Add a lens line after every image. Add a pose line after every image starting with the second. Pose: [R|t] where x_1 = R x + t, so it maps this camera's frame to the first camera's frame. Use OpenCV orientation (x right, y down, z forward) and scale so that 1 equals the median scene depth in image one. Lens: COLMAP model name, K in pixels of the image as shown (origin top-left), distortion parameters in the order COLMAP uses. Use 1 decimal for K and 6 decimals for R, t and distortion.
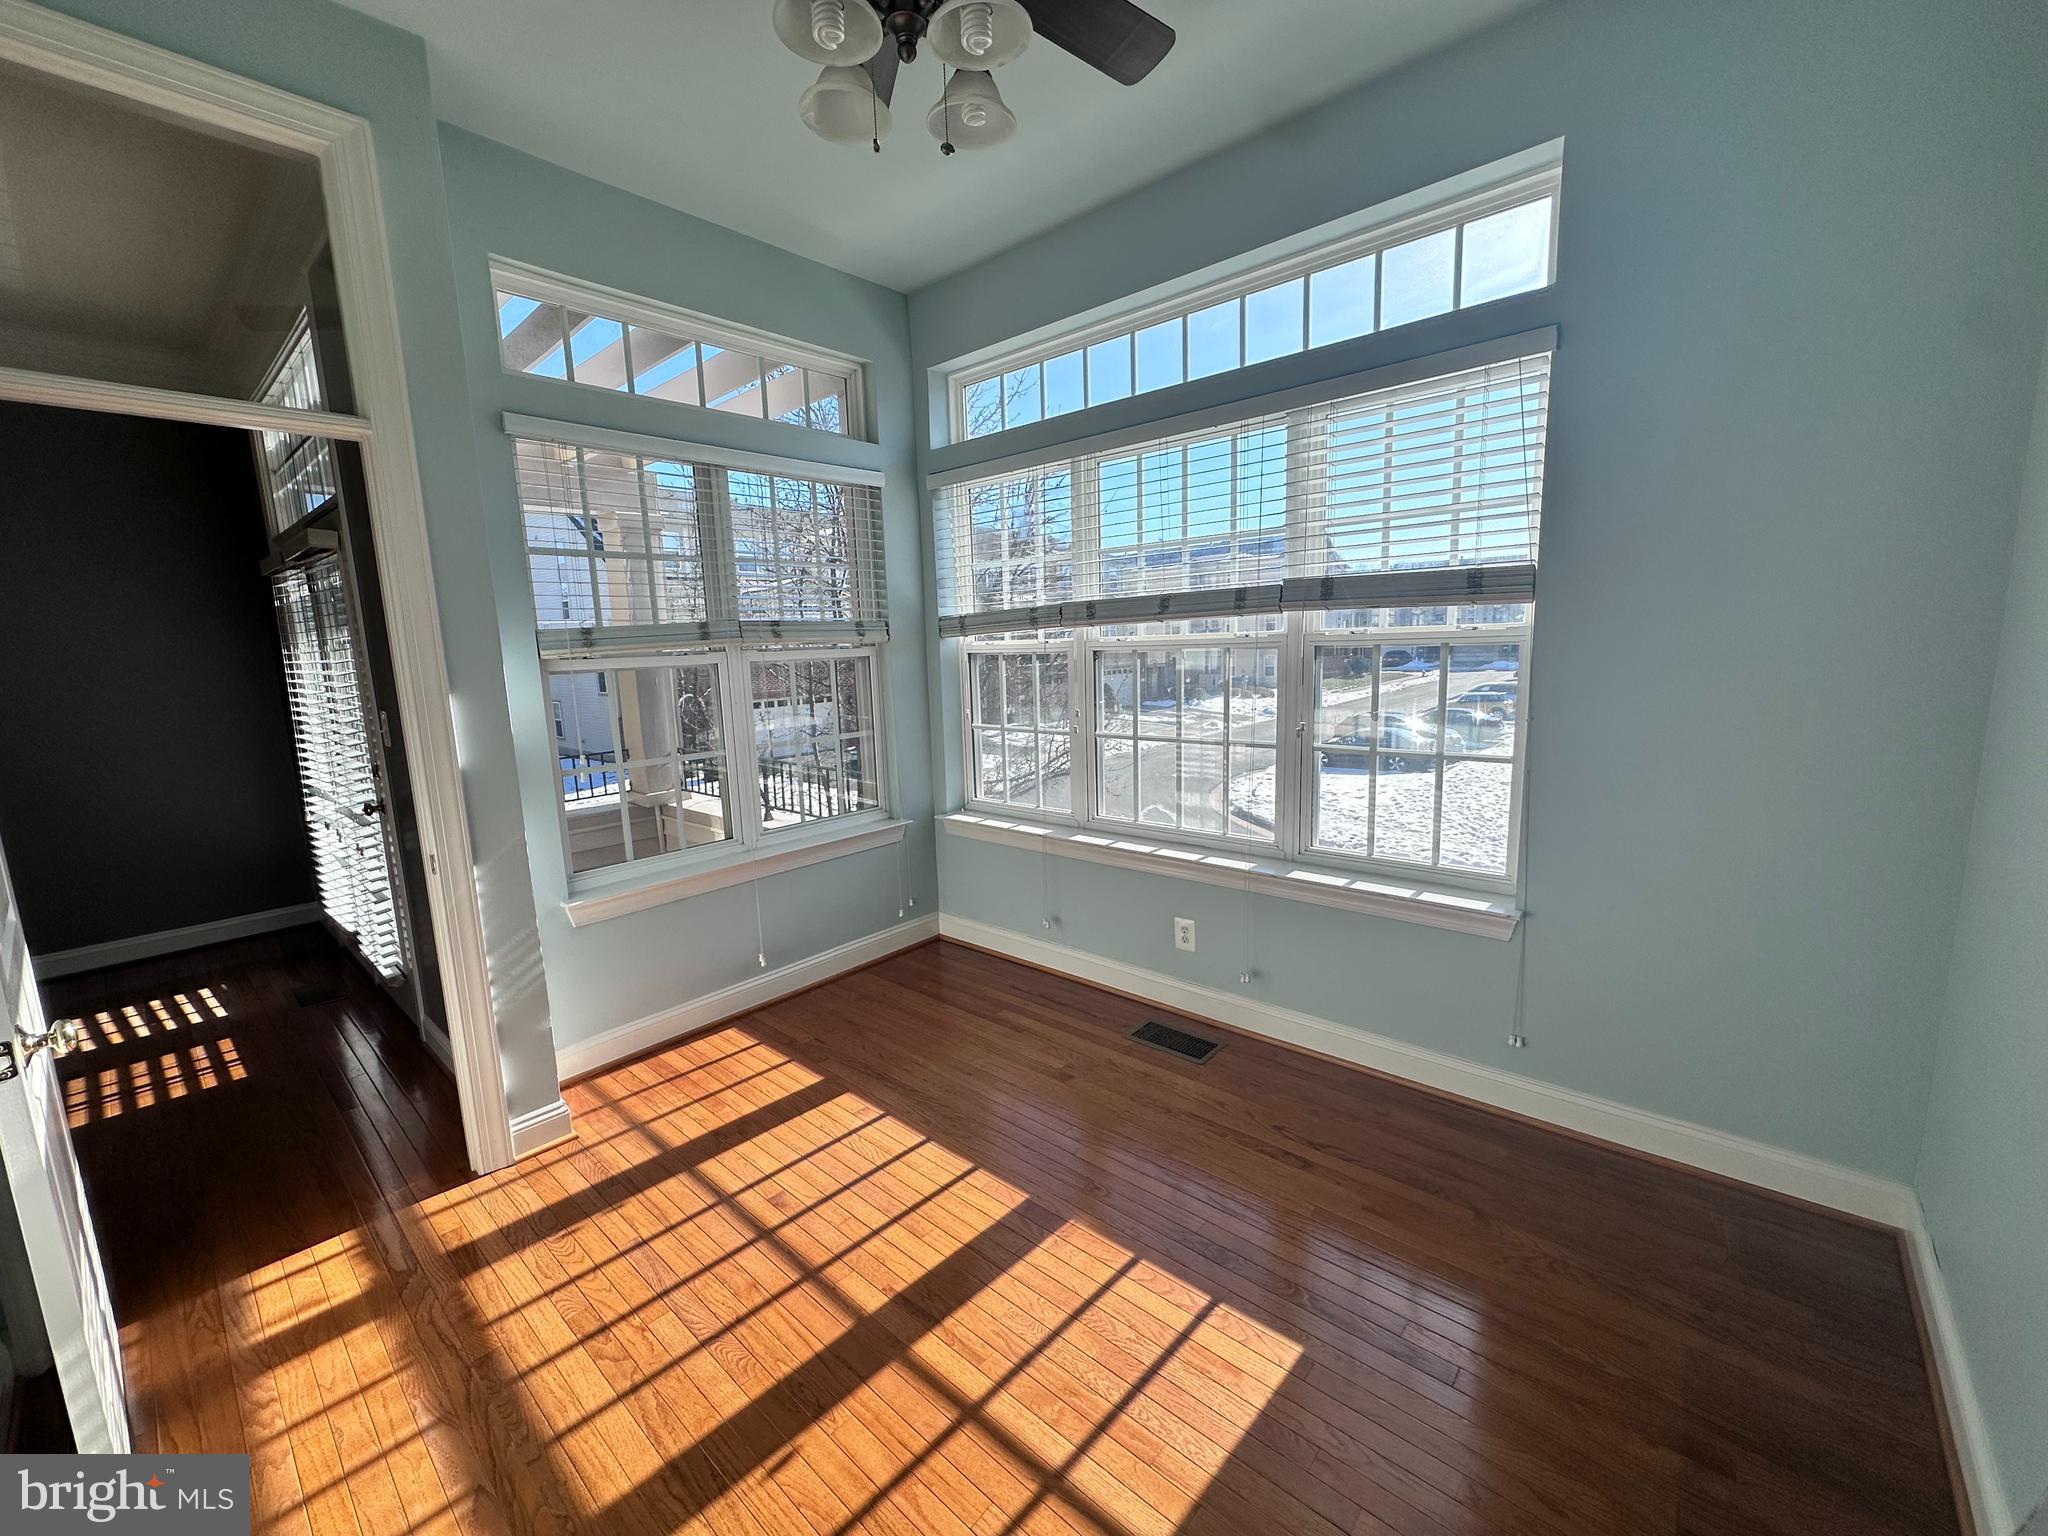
lens RADIAL K [[828.0, 0, 1029.1], [0, 828.0, 771.6], [0, 0, 1]] dist [0.000985, 0.000058]
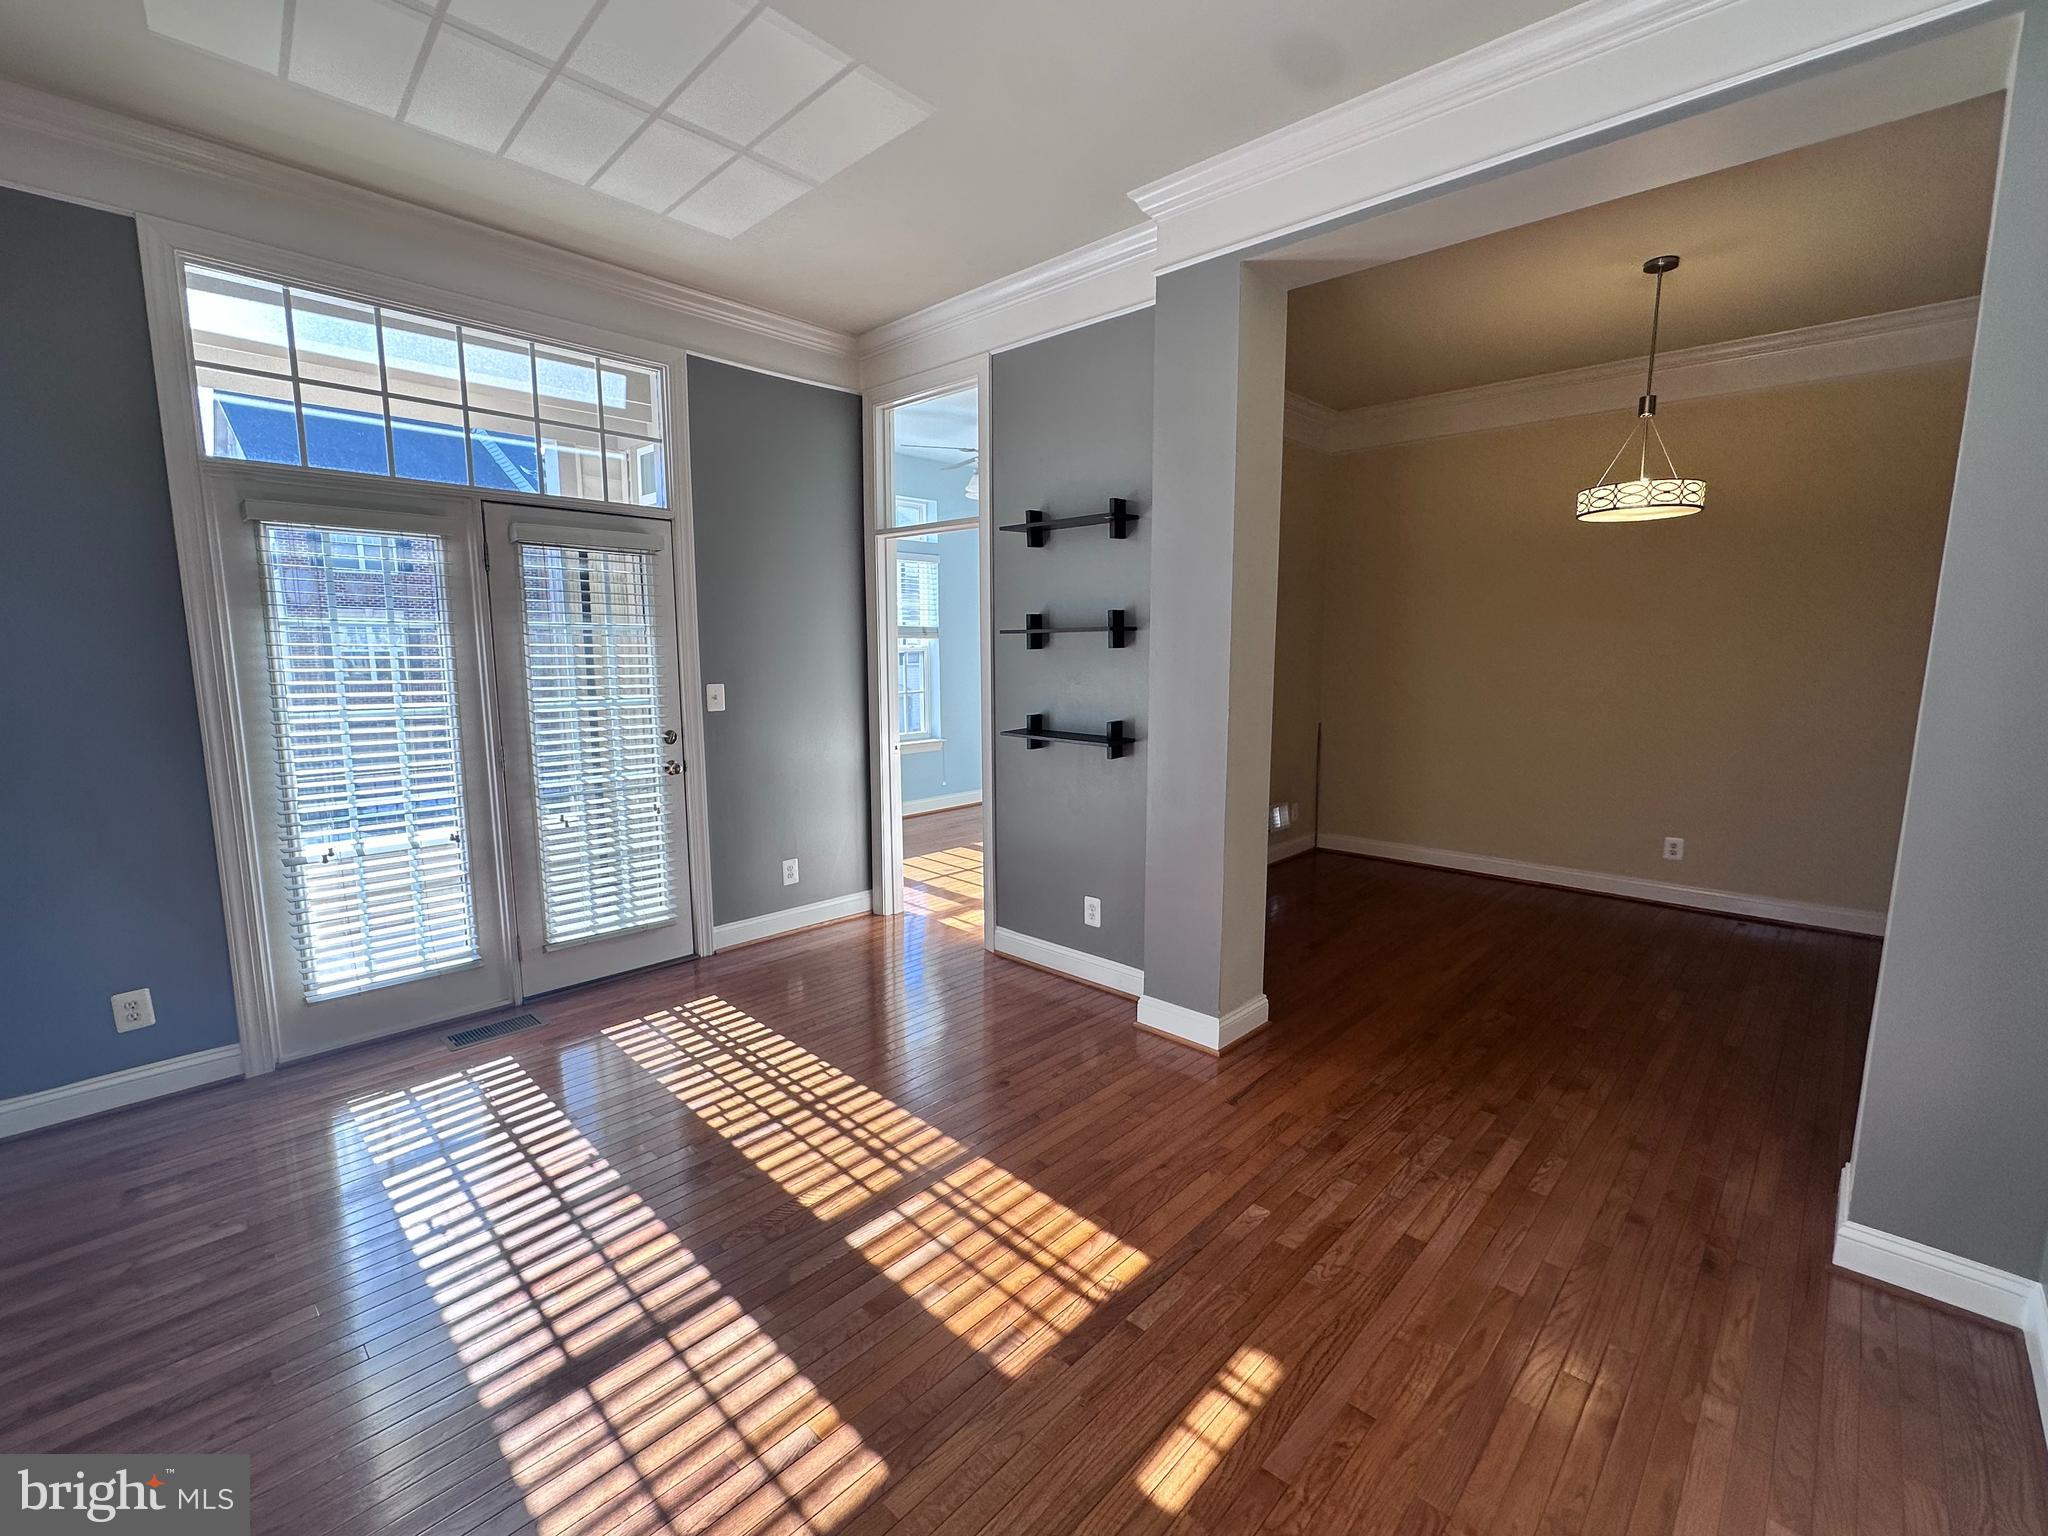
lens RADIAL K [[905.5, 0, 1026.1], [0, 905.5, 768.6], [0, 0, 1]] dist [-0.004619, -0.000290]
pose [[0.025172, -0.109244, 0.993696, -2.236605], [0.158674, 0.981847, 0.103922, -0.013145], [-0.987010, 0.155058, 0.042049, 0.471610]]
